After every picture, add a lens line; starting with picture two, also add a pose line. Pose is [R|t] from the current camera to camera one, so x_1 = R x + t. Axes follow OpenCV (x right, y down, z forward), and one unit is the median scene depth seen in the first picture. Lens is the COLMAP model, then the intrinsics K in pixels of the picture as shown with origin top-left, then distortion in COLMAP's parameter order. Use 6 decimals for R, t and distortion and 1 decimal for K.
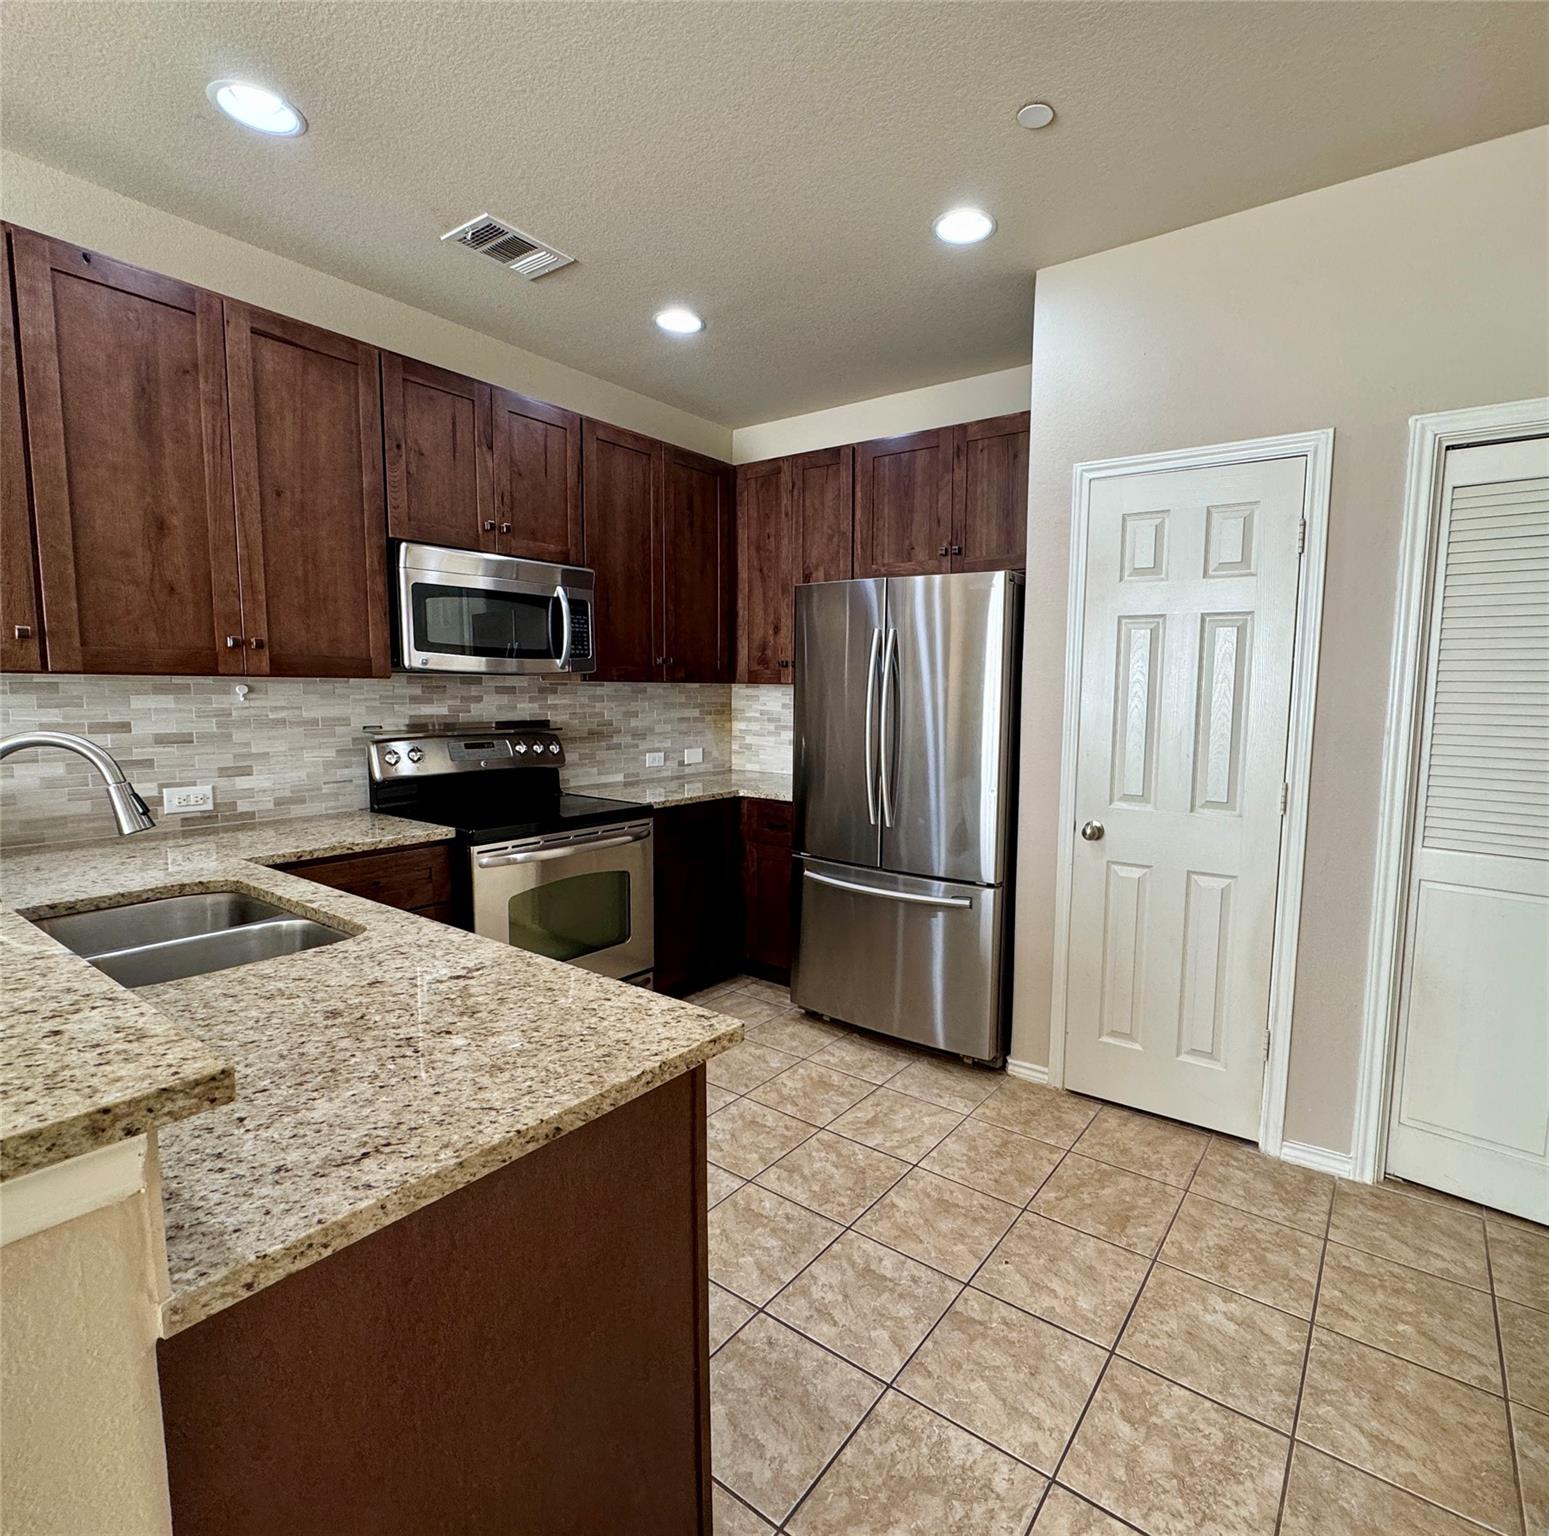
lens RADIAL K [[839.4, 0, 775.9], [0, 839.4, 768.4], [0, 0, 1]] dist [-0.000838, 0.000286]
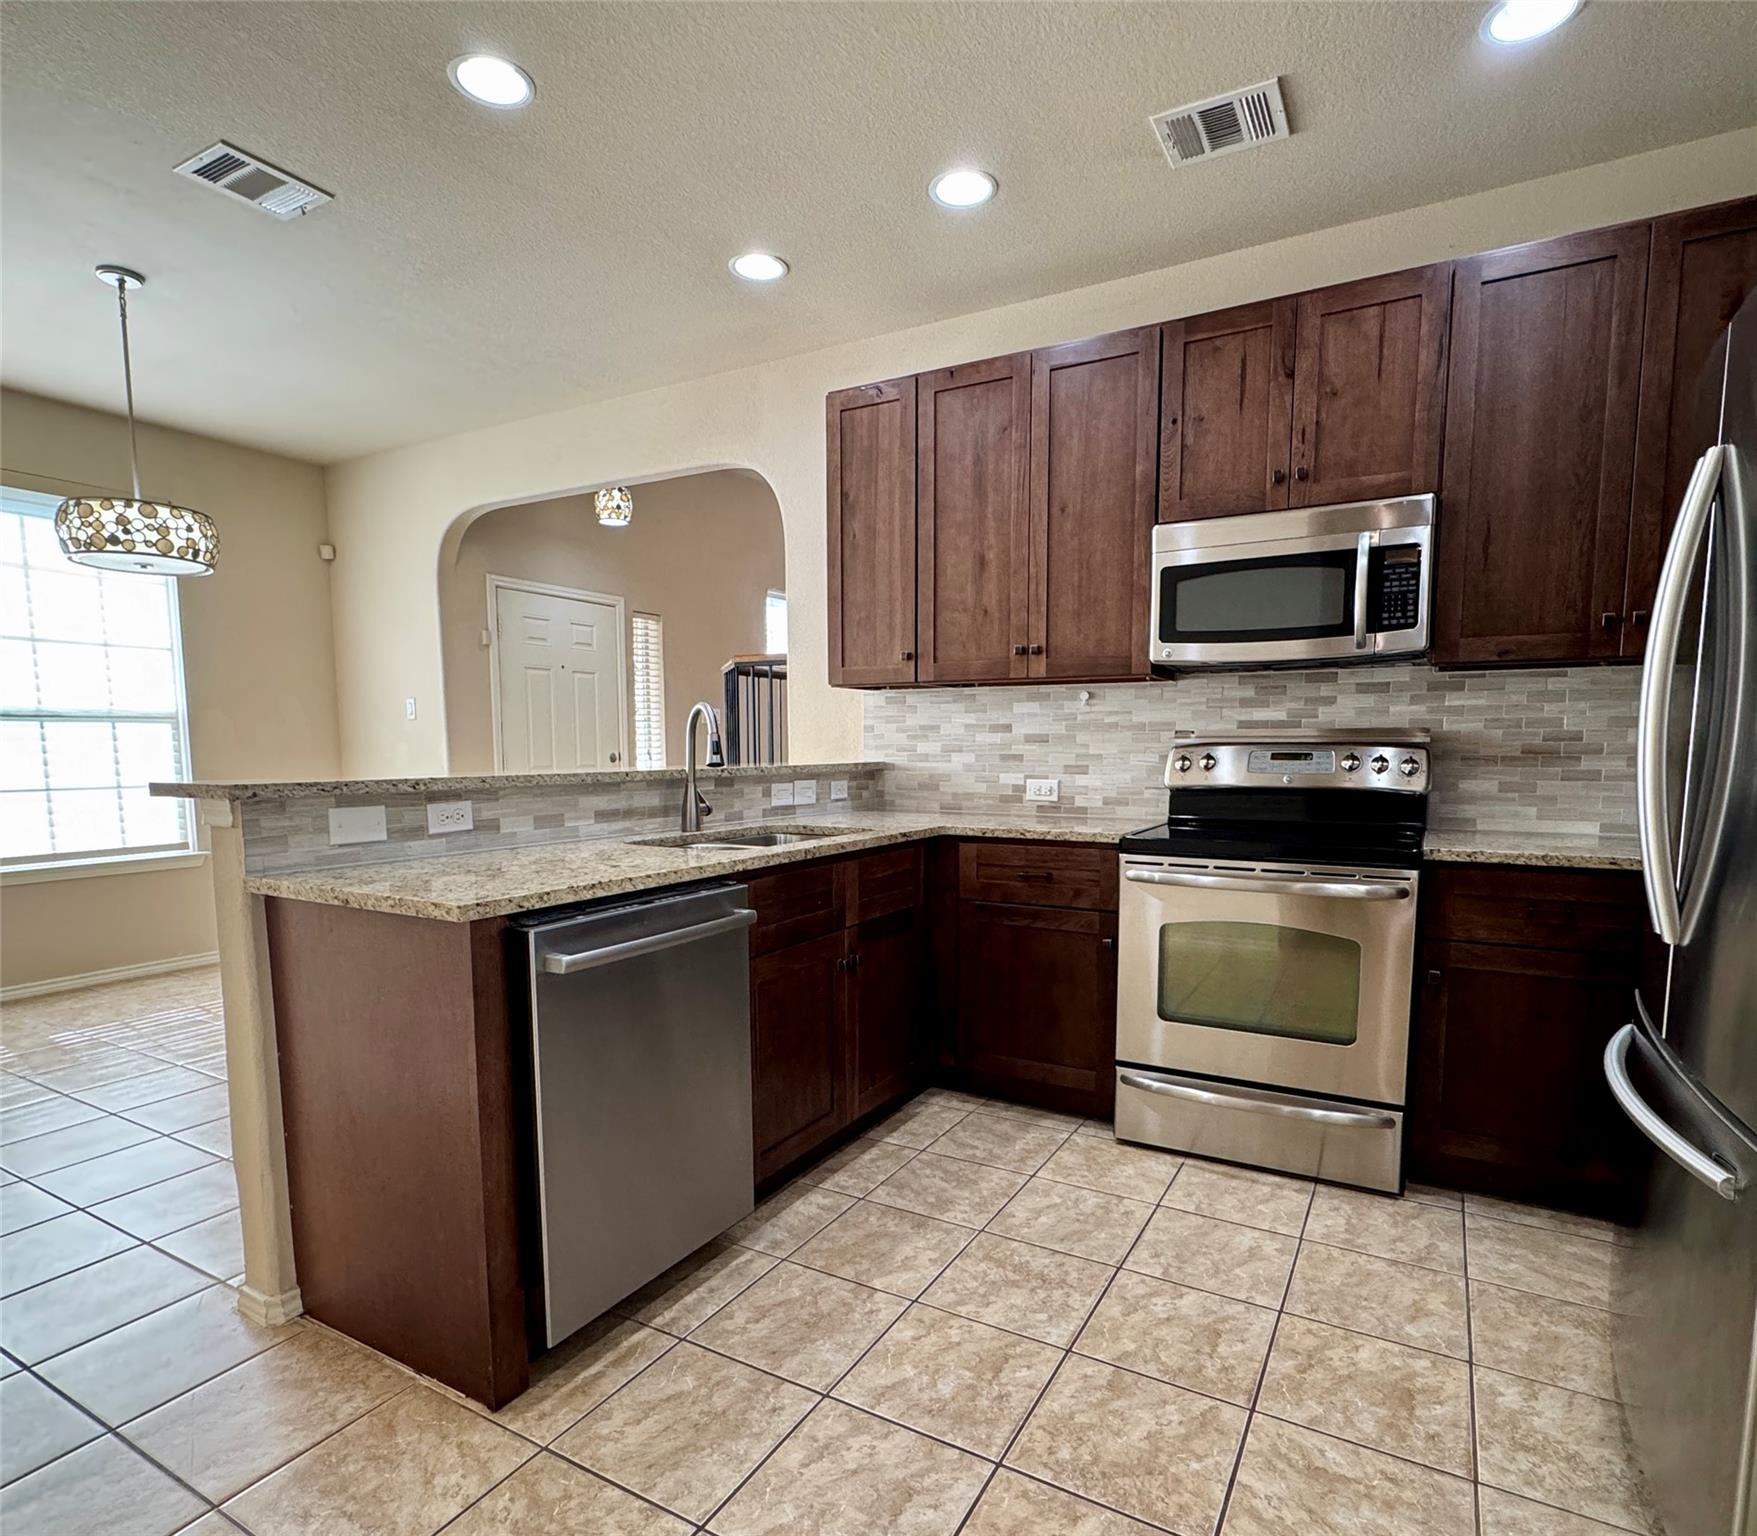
lens RADIAL K [[931.1, 0, 926.8], [0, 931.1, 845.2], [0, 0, 1]] dist [-0.001633, 0.000814]
pose [[0.152123, 0.095316, -0.983755, 0.561093], [-0.100220, 0.991696, 0.080587, 0.023545], [0.983267, 0.086333, 0.160413, 0.610471]]
